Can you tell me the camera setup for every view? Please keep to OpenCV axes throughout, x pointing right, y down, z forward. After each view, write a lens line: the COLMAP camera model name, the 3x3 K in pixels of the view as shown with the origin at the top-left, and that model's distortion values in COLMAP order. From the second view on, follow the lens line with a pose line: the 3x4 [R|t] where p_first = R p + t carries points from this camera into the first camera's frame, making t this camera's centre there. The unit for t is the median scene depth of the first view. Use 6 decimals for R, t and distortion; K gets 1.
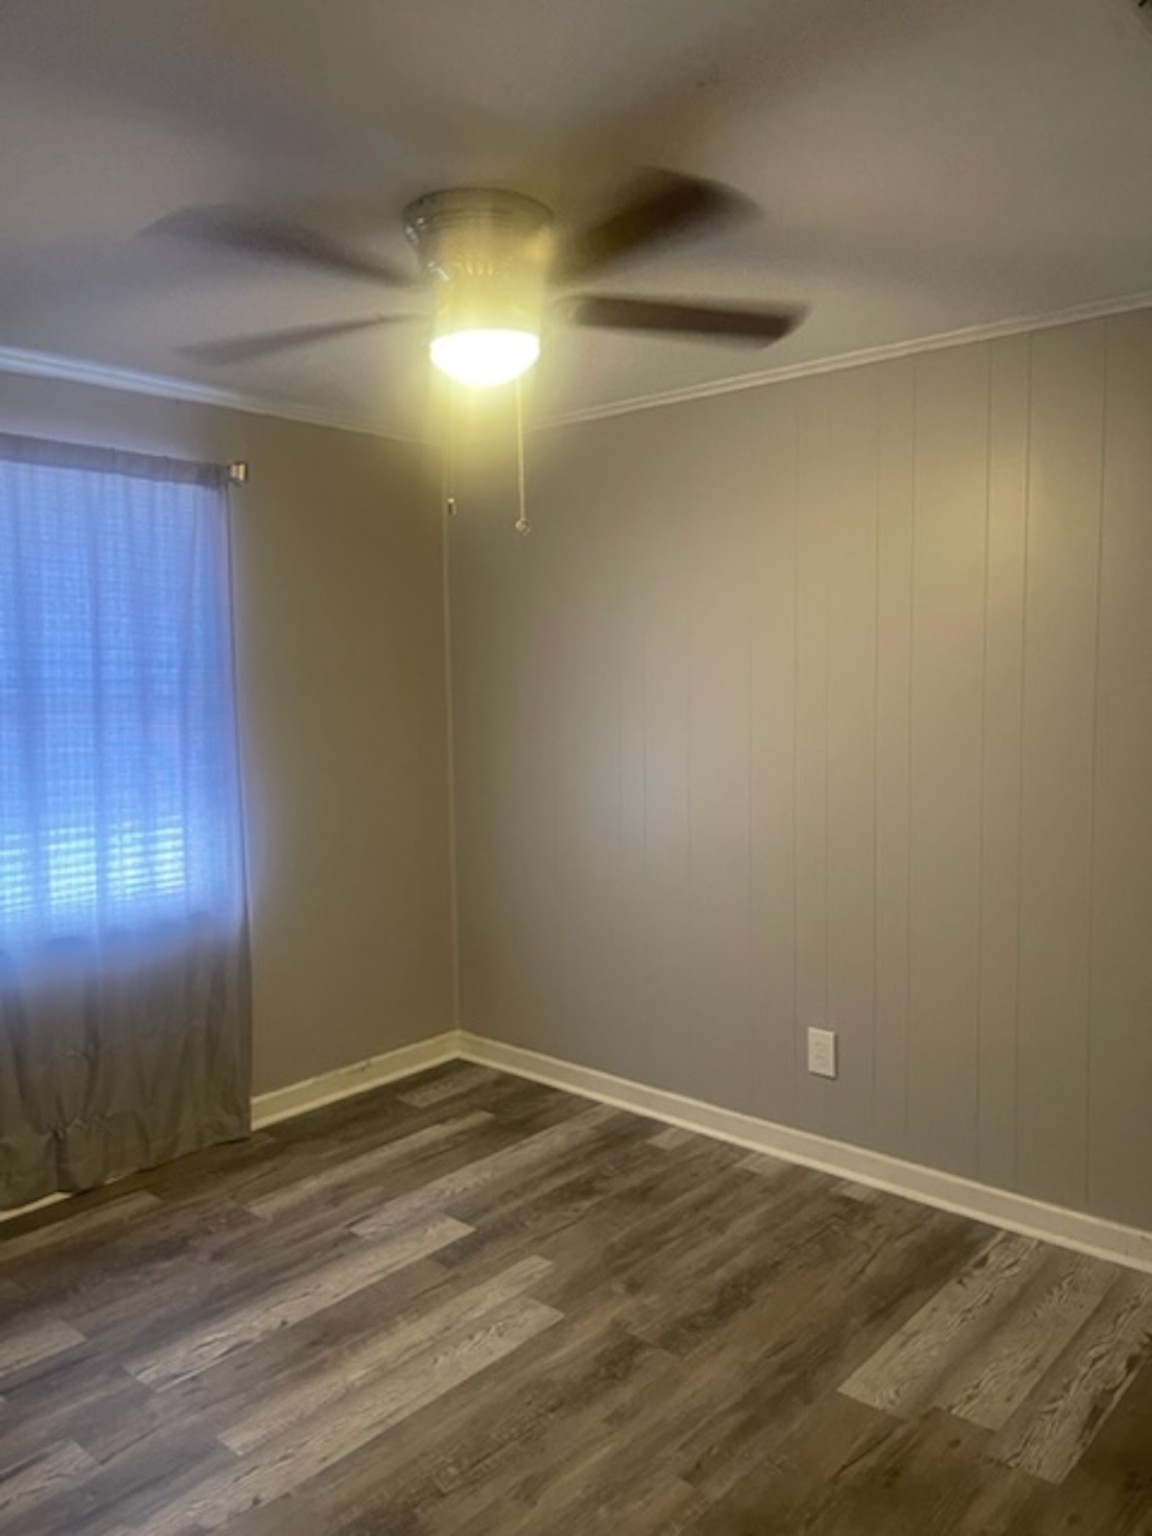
lens RADIAL K [[1170.1, 0, 572.9], [0, 1170.1, 762.1], [0, 0, 1]] dist [0.082485, -0.106616]
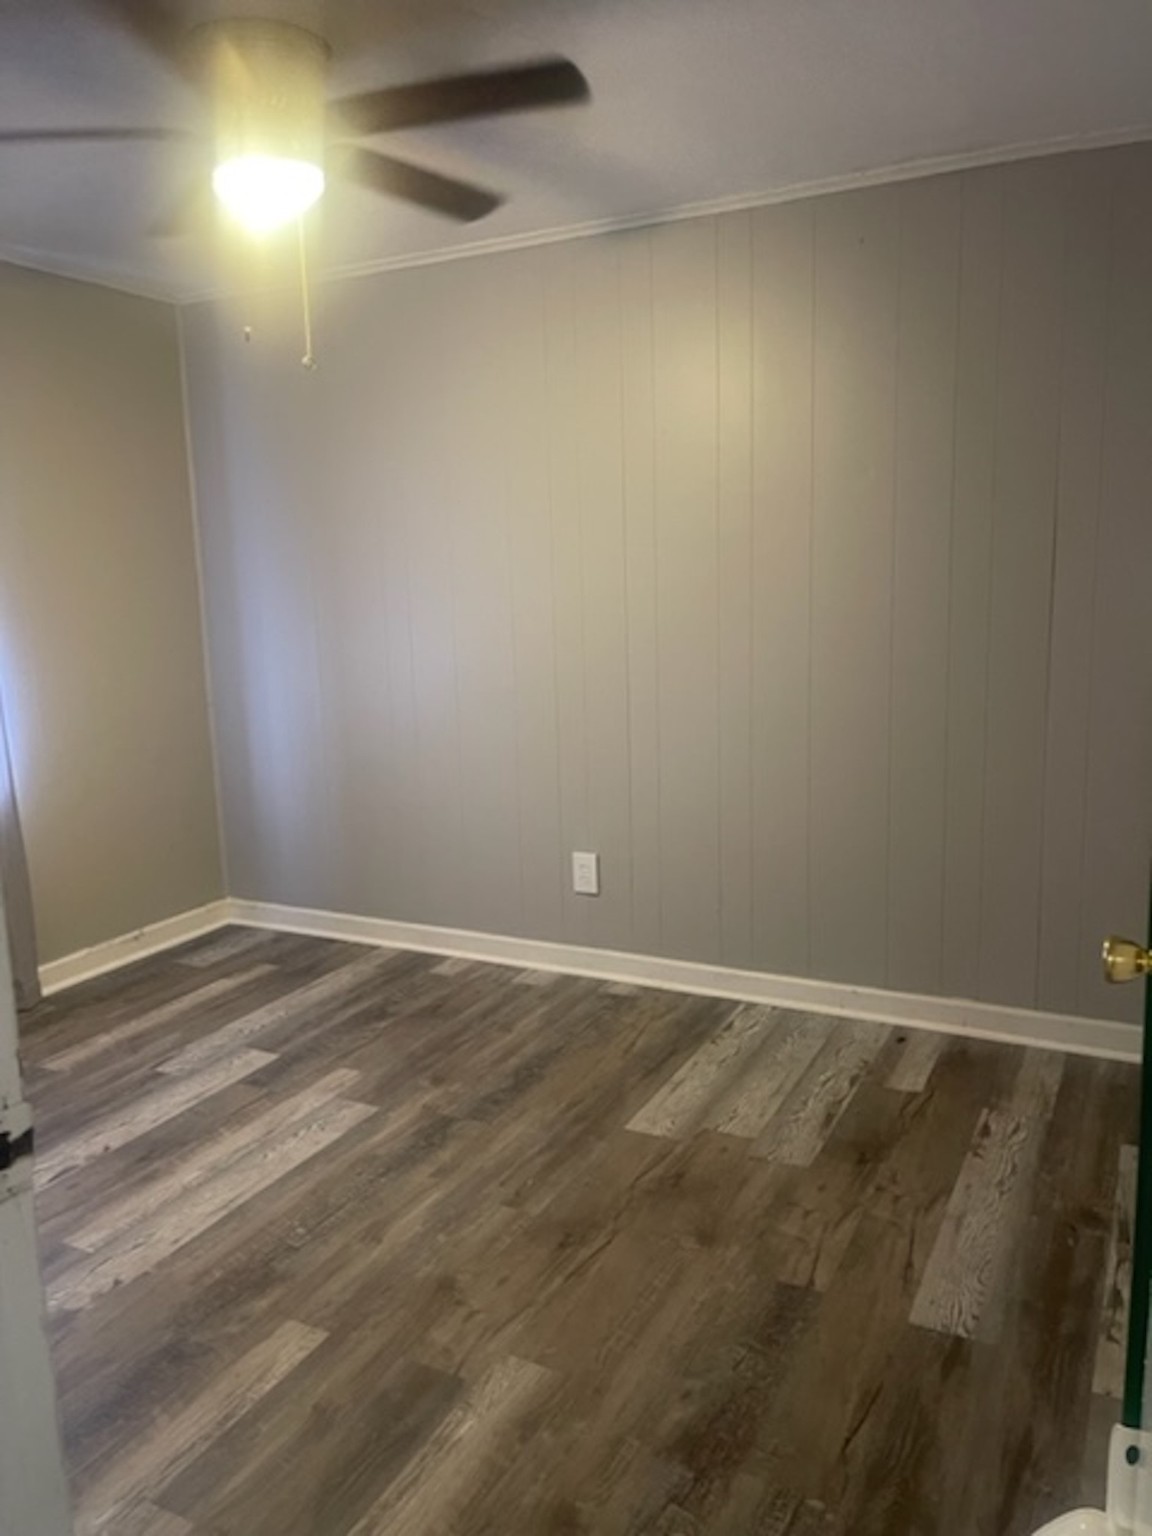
lens RADIAL K [[1170.1, 0, 569.9], [0, 1170.1, 757.3], [0, 0, 1]] dist [0.082485, -0.106616]
pose [[0.970461, -0.055558, 0.234772, -0.074159], [0.037628, 0.996070, 0.080174, 0.062350], [-0.238304, -0.068972, 0.968738, -0.079141]]
